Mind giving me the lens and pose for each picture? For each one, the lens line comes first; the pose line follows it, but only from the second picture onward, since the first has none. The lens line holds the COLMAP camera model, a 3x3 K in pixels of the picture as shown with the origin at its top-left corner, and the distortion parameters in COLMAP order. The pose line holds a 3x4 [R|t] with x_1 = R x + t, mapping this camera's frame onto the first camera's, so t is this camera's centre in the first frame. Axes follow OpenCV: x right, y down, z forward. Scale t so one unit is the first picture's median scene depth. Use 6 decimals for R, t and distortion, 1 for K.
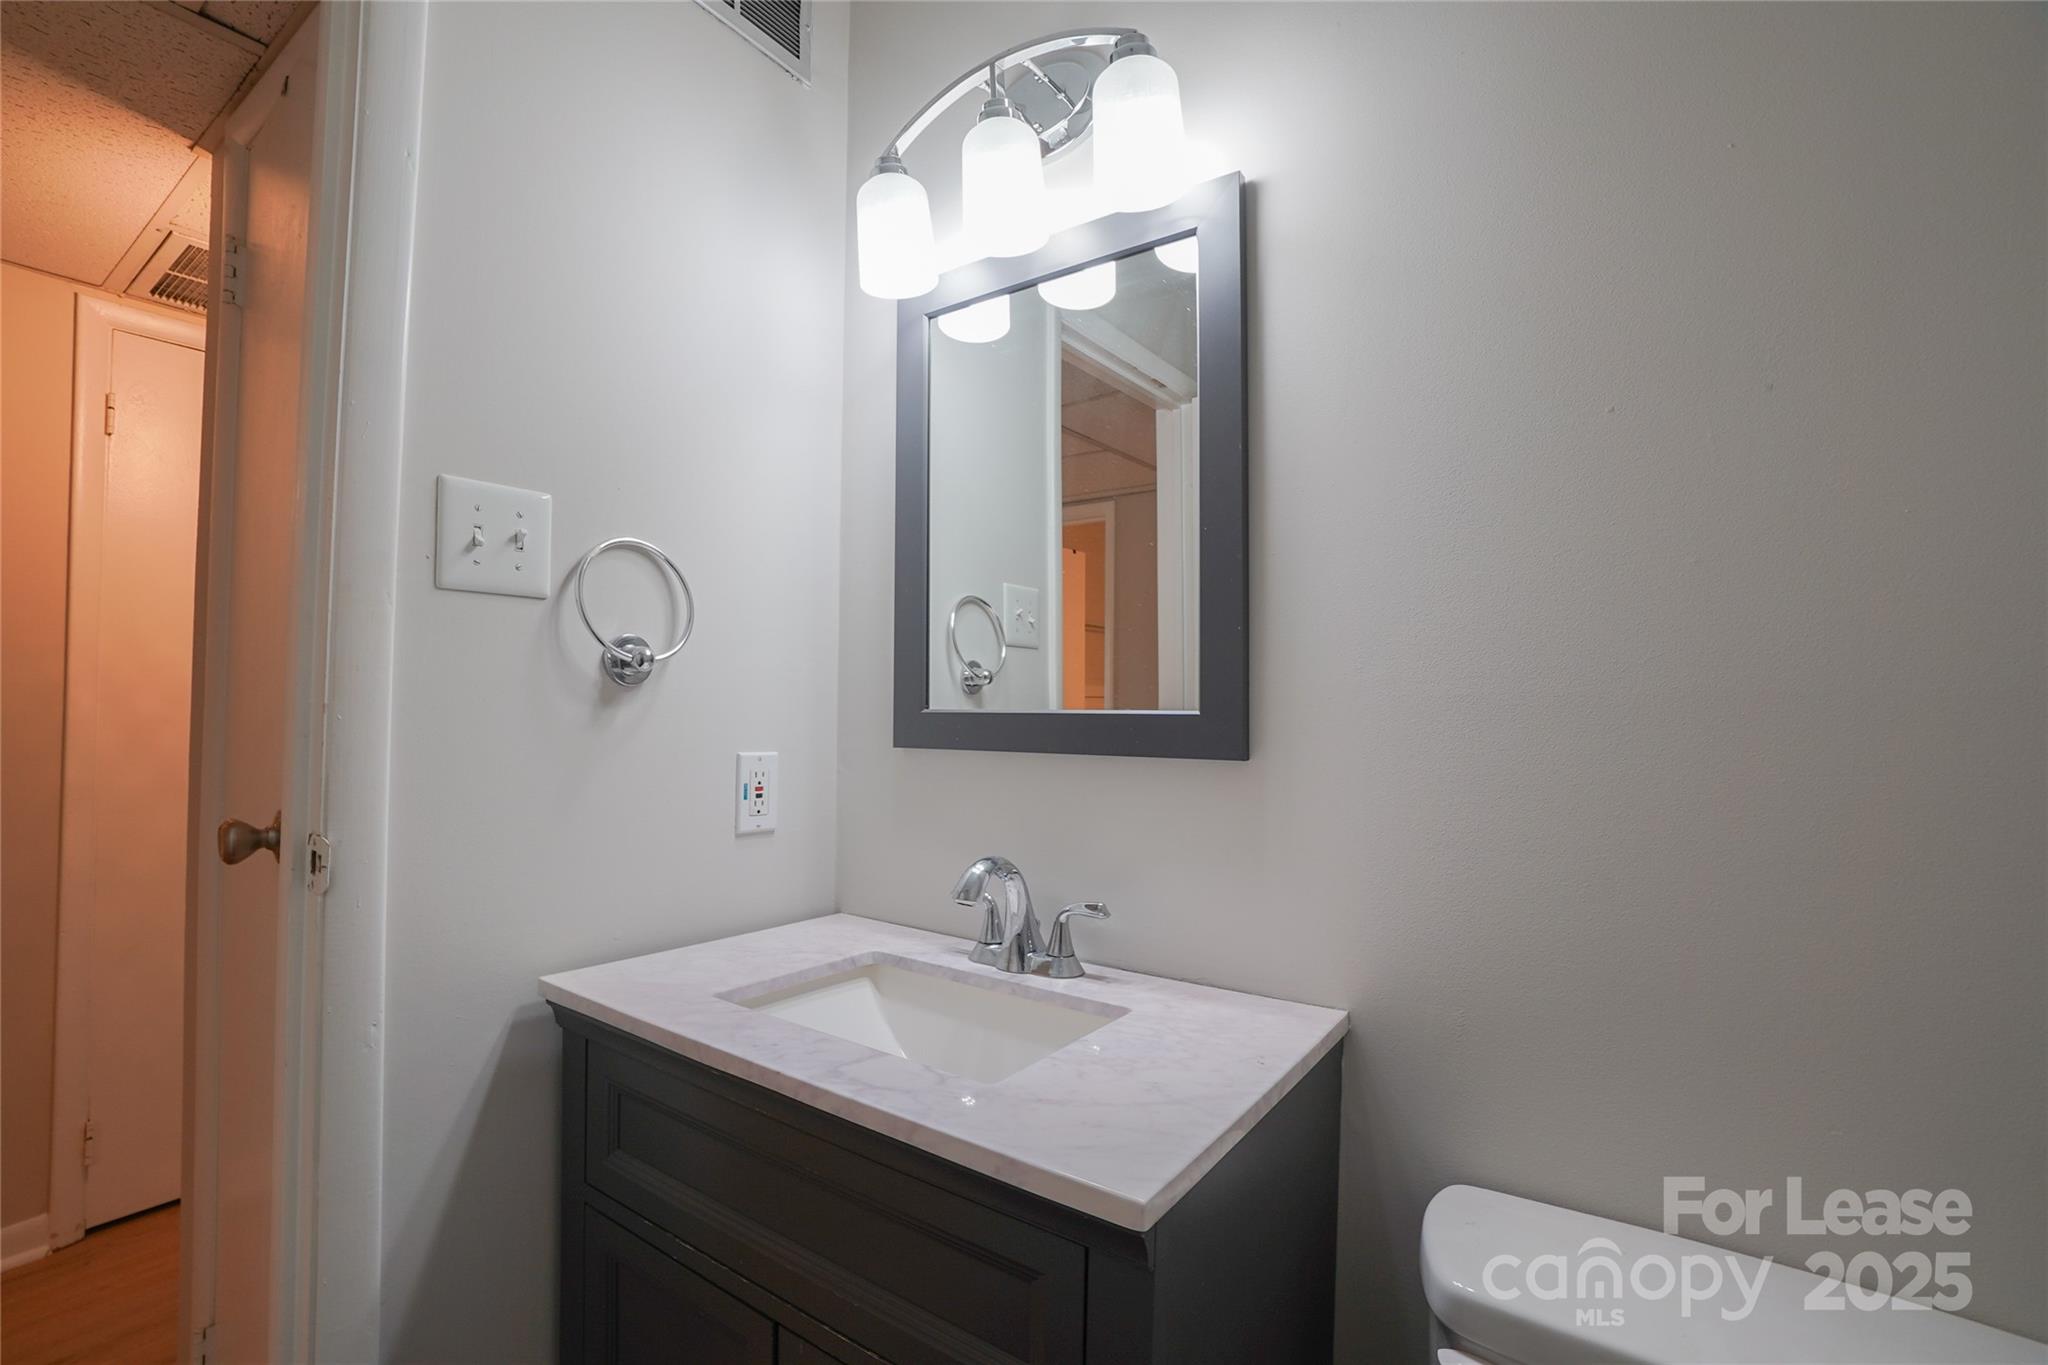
lens RADIAL K [[910.5, 0, 1005.5], [0, 910.5, 694.1], [0, 0, 1]] dist [-0.064456, 0.023357]
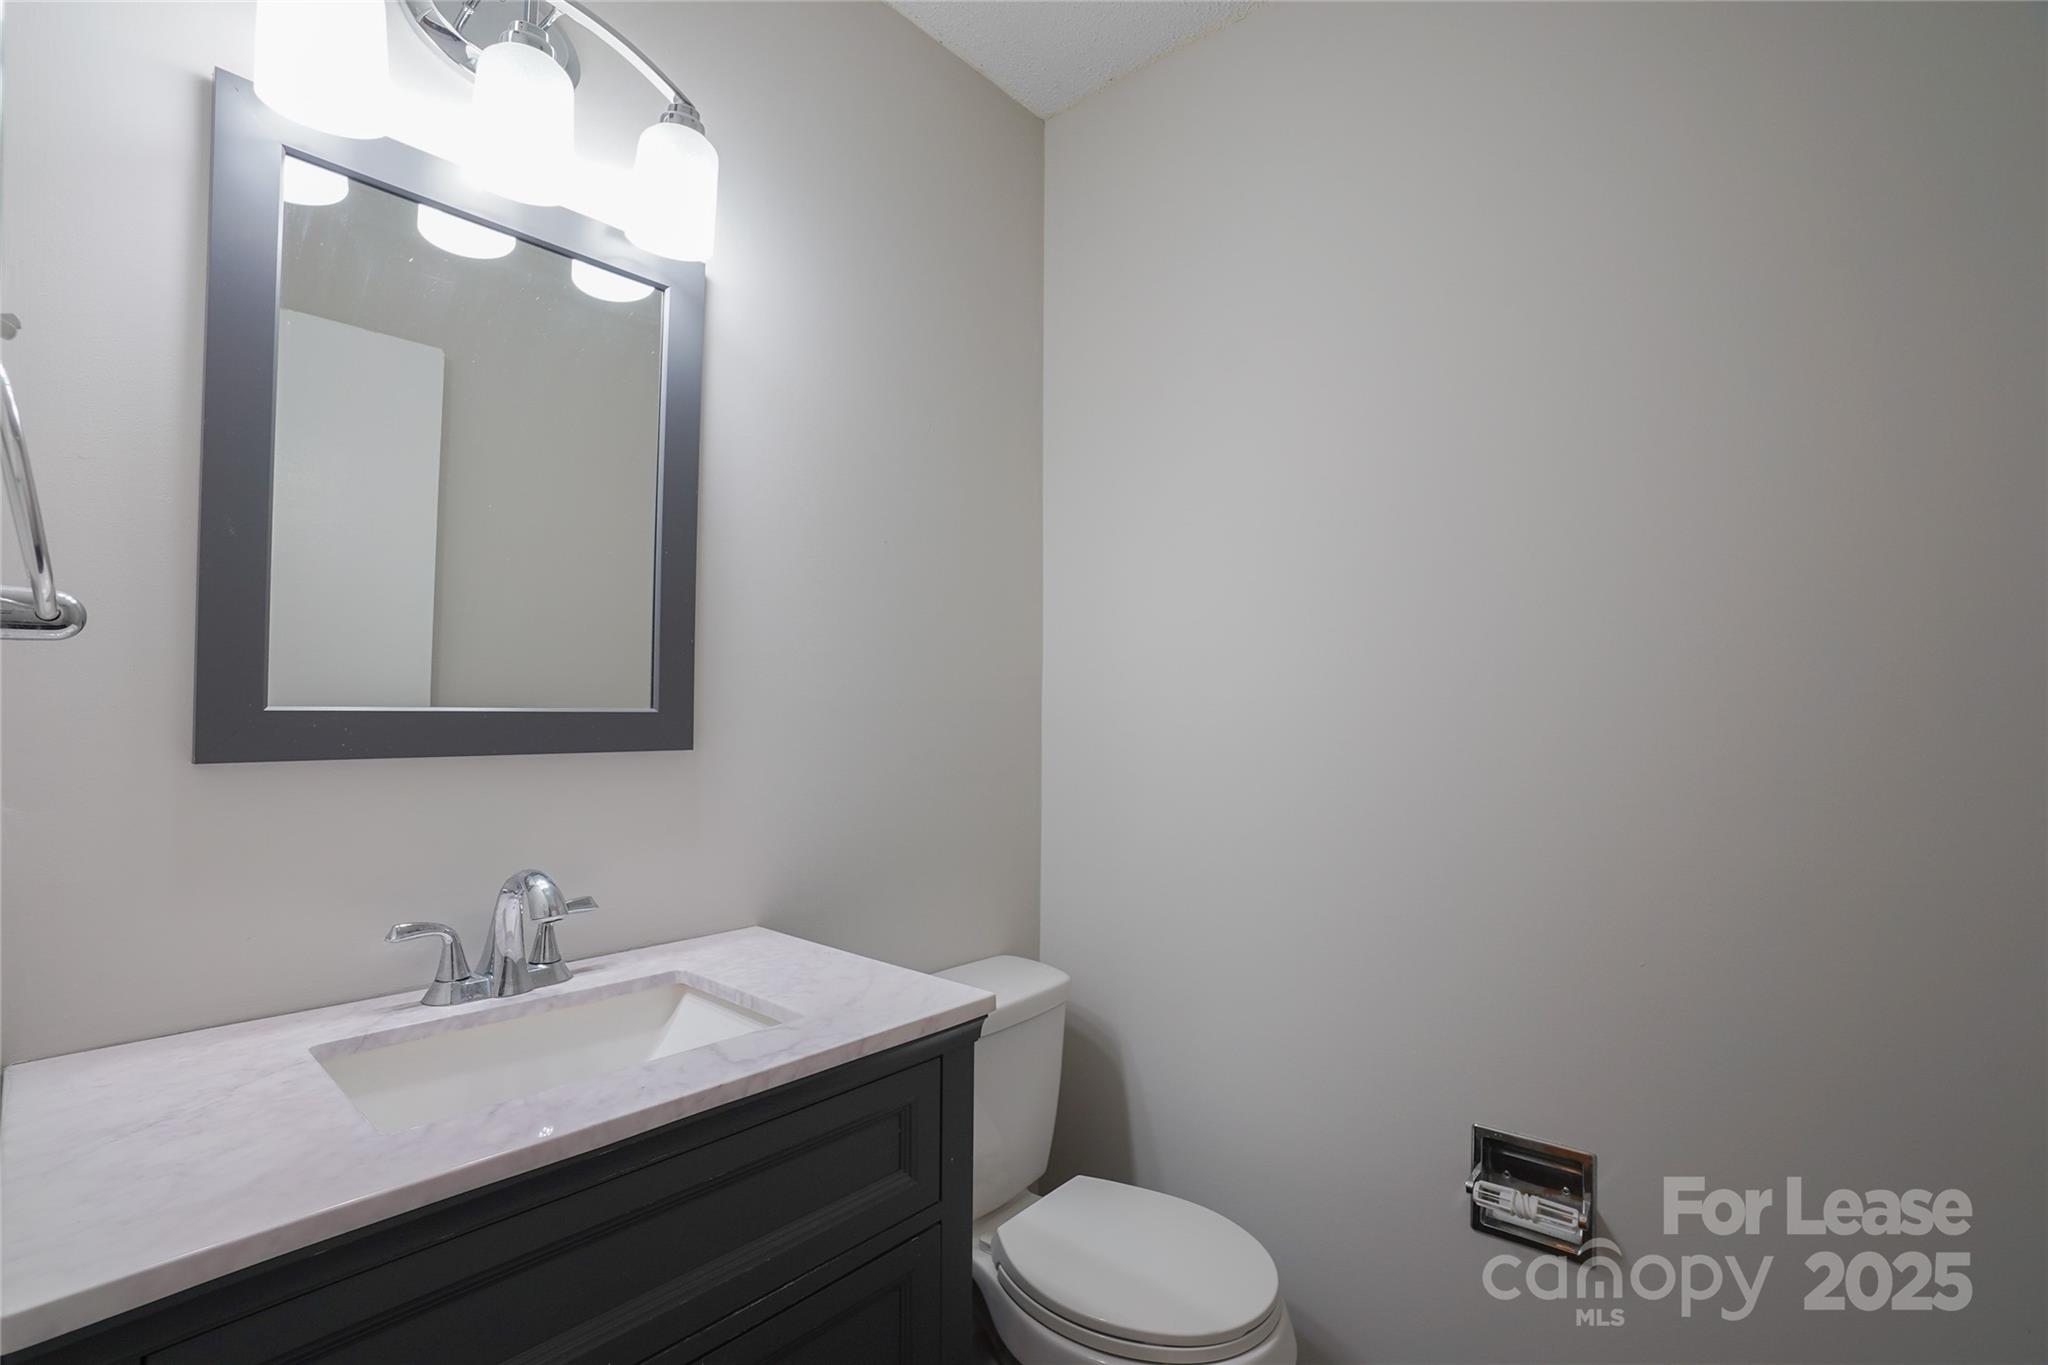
lens RADIAL K [[910.5, 0, 1005.5], [0, 910.5, 694.1], [0, 0, 1]] dist [-0.064456, 0.023357]
pose [[0.113275, 0.000475, 0.993564, -0.867997], [-0.024427, 0.999699, 0.002307, -0.013280], [-0.993263, -0.024531, 0.113252, 0.426801]]
